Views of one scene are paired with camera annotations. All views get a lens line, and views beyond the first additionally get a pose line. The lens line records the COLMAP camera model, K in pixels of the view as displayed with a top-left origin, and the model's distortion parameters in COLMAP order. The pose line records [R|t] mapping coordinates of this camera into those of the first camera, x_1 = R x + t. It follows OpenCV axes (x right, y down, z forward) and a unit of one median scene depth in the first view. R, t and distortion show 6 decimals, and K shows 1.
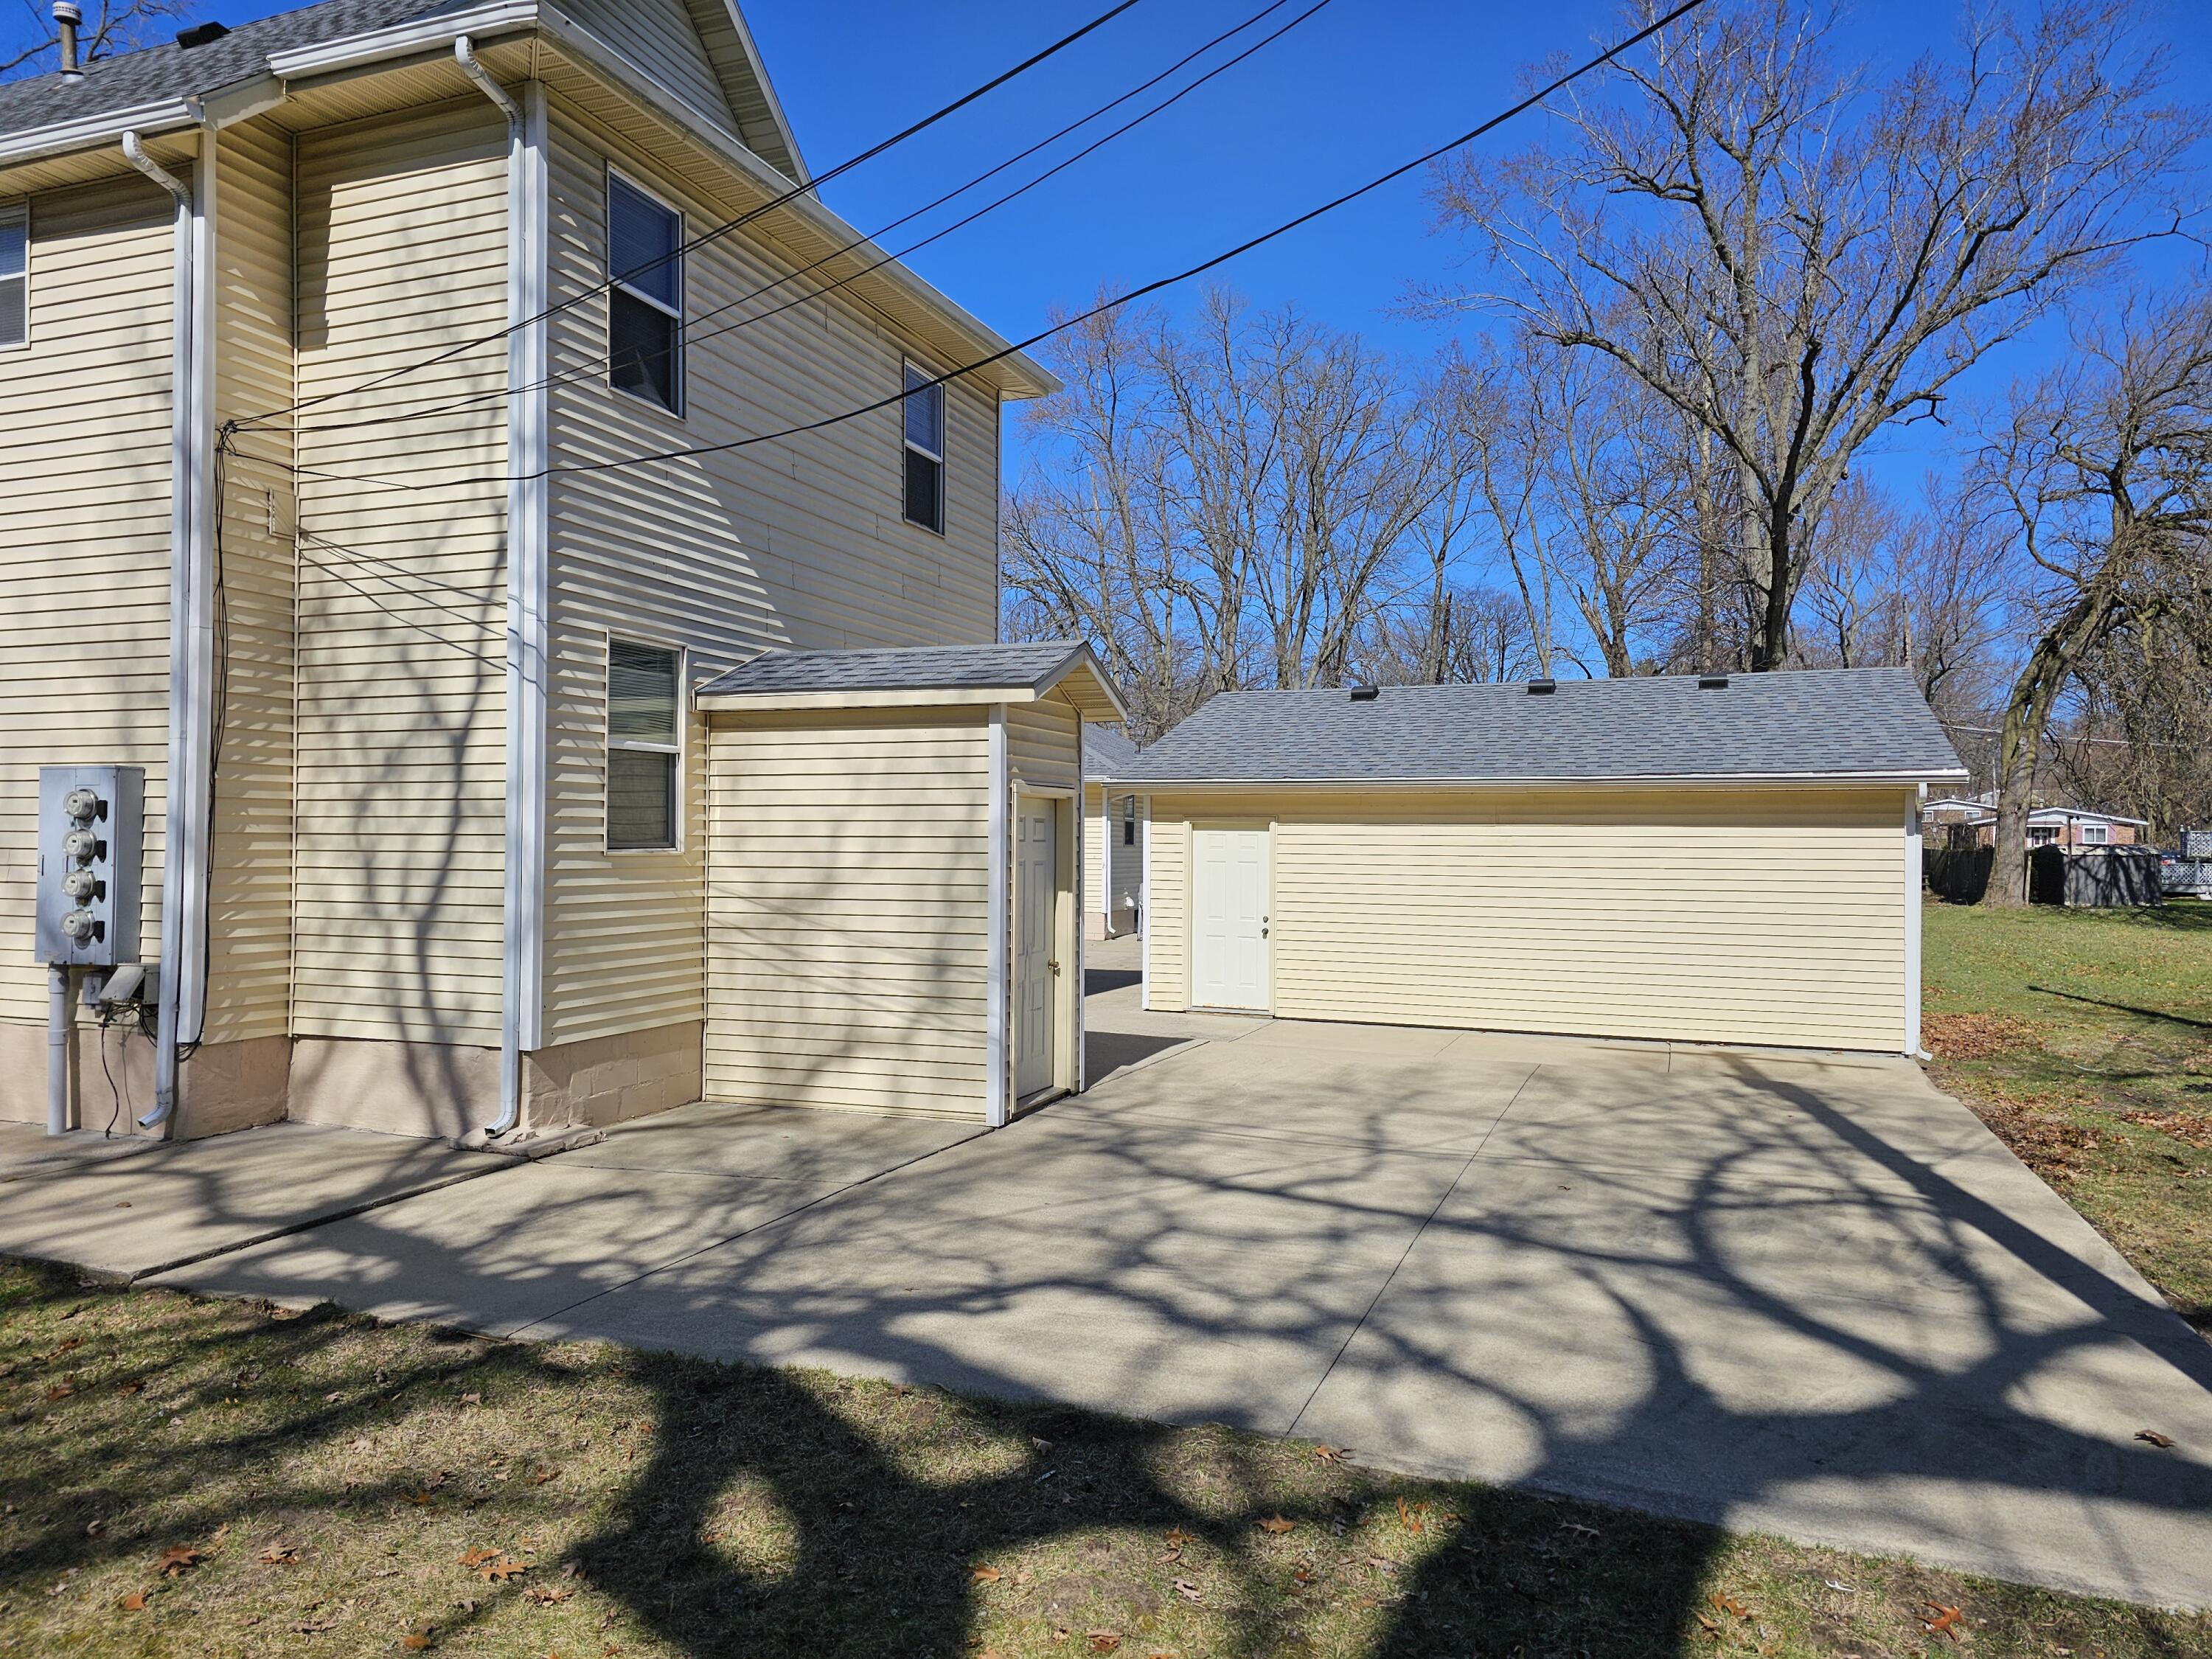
lens RADIAL K [[1476.6, 0, 1102.6], [0, 1476.6, 826.9], [0, 0, 1]] dist [0.065368, -0.006380]
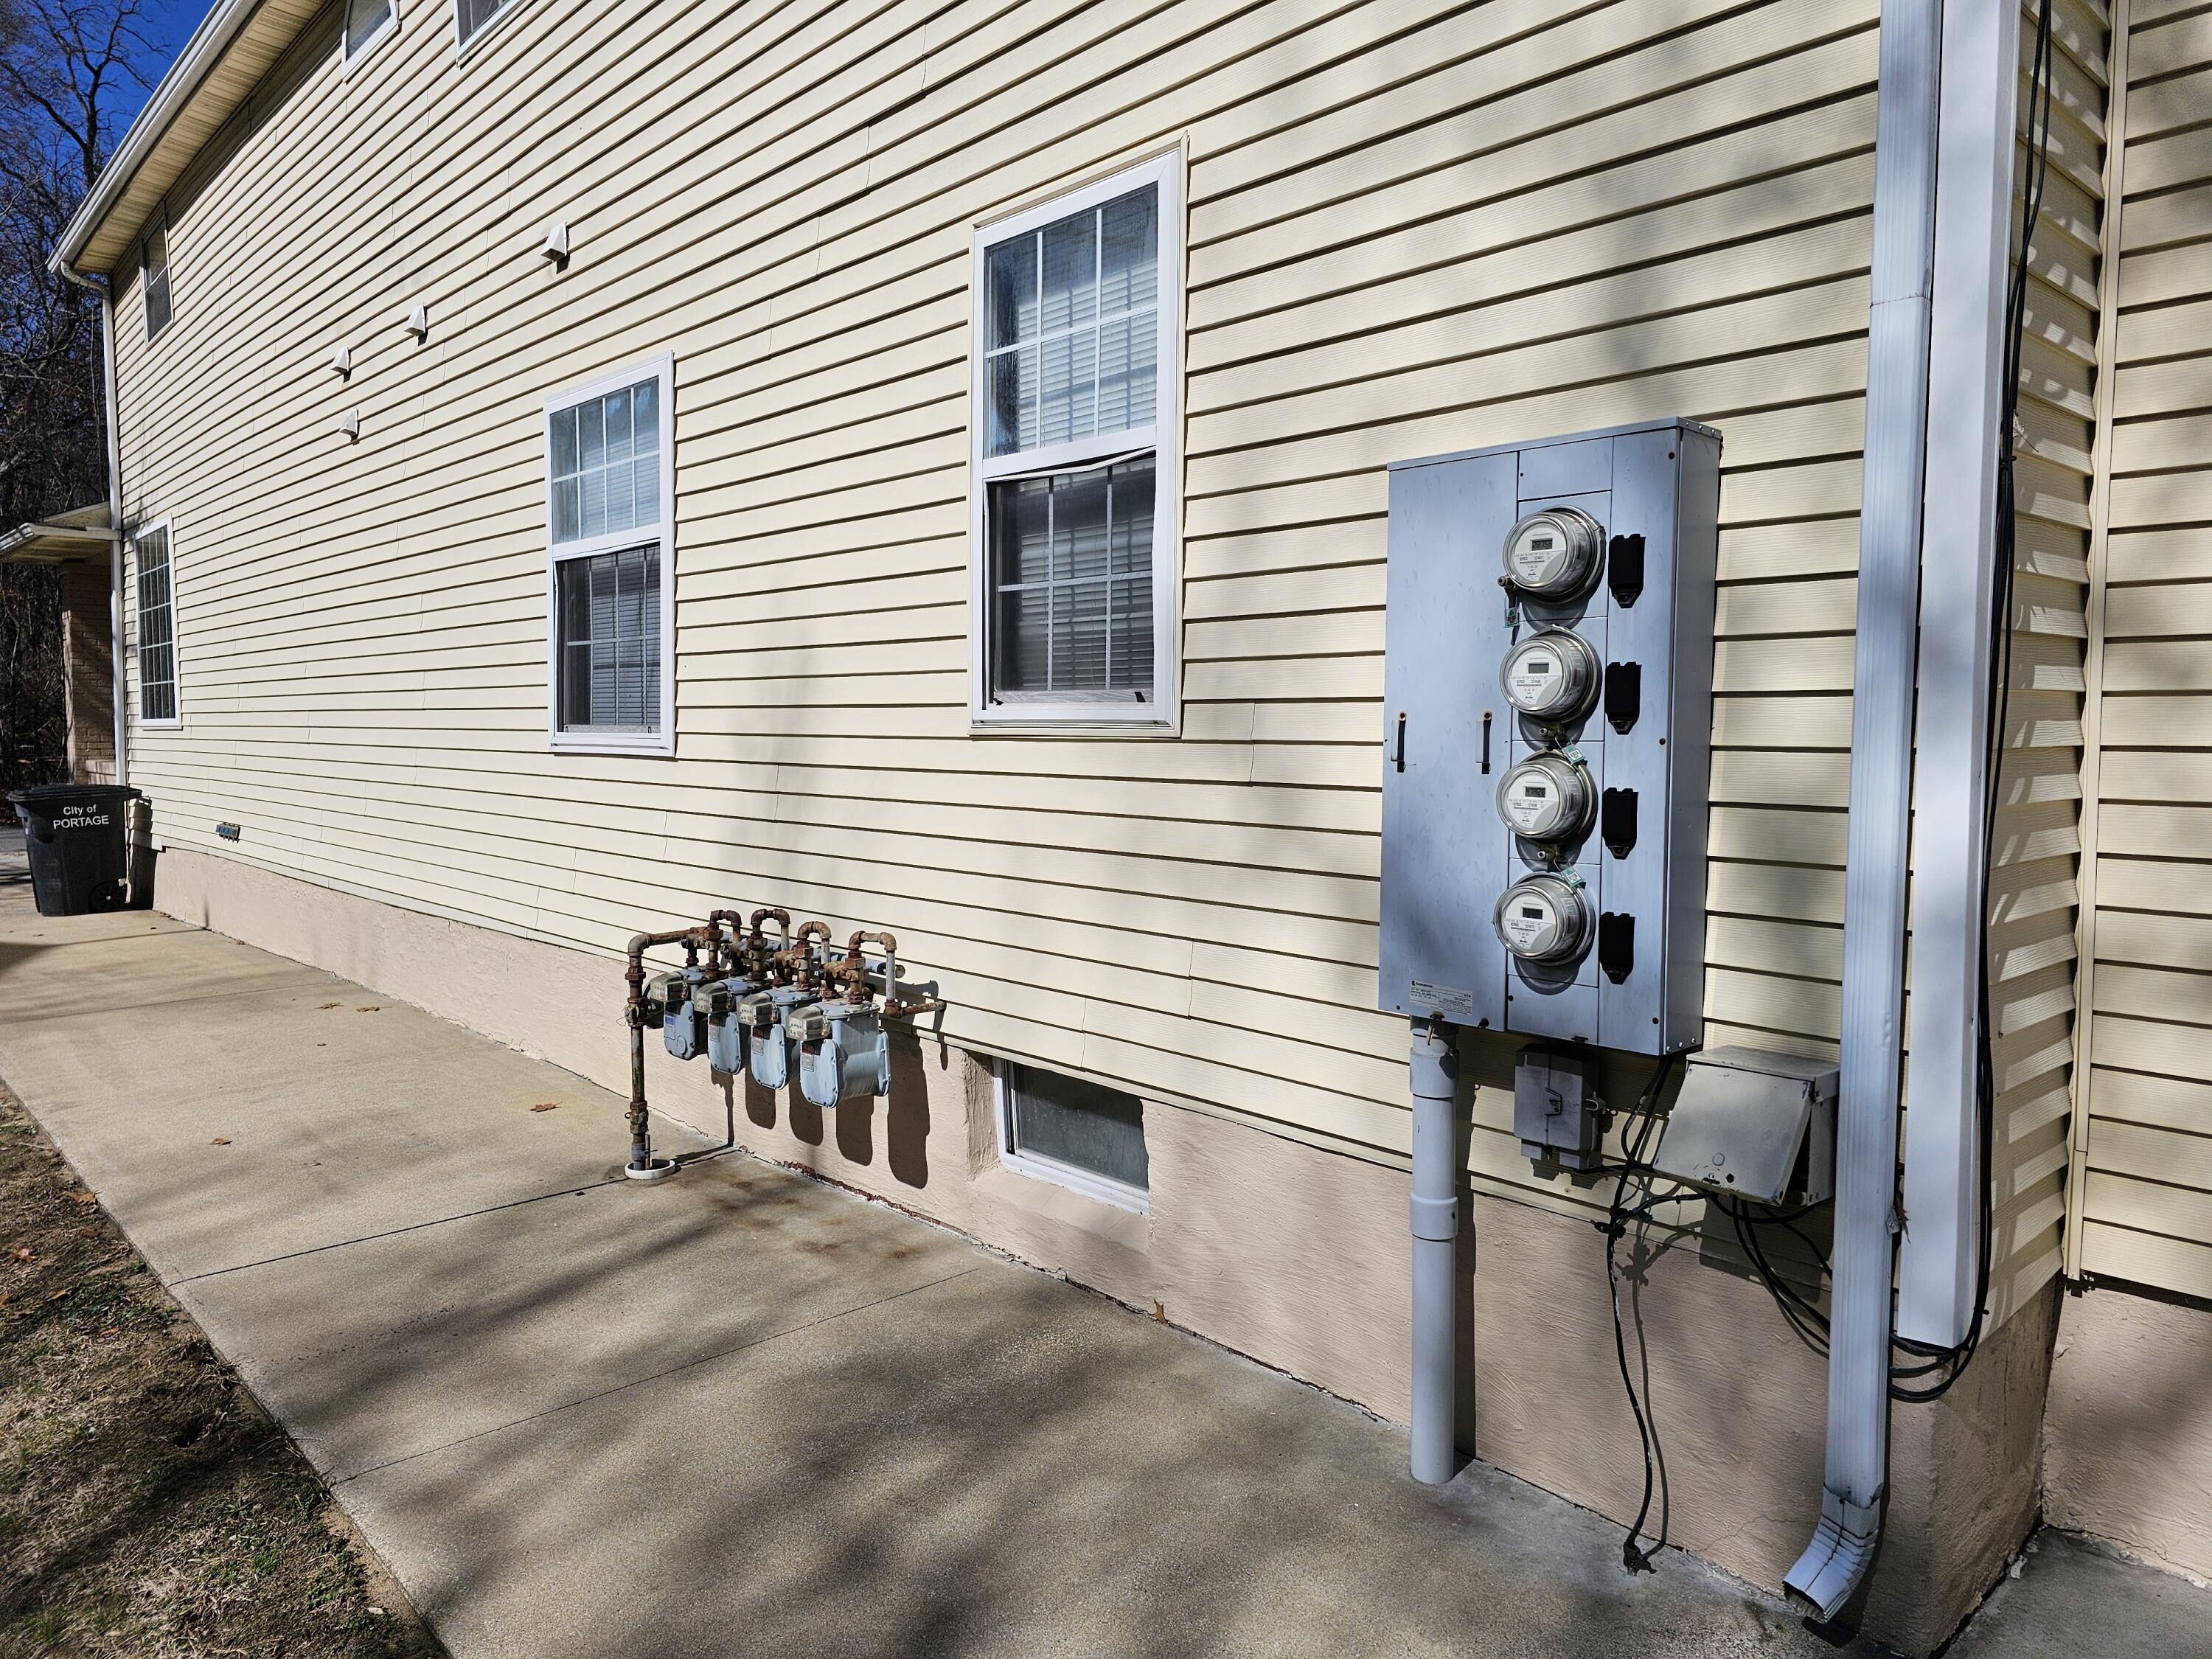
lens RADIAL K [[1476.6, 0, 1103.3], [0, 1476.6, 822.4], [0, 0, 1]] dist [0.065368, -0.006380]
pose [[0.893366, 0.016229, -0.449037, -0.609155], [0.016737, 0.997452, 0.069348, 0.018389], [0.449019, -0.069469, 0.890818, 0.662143]]
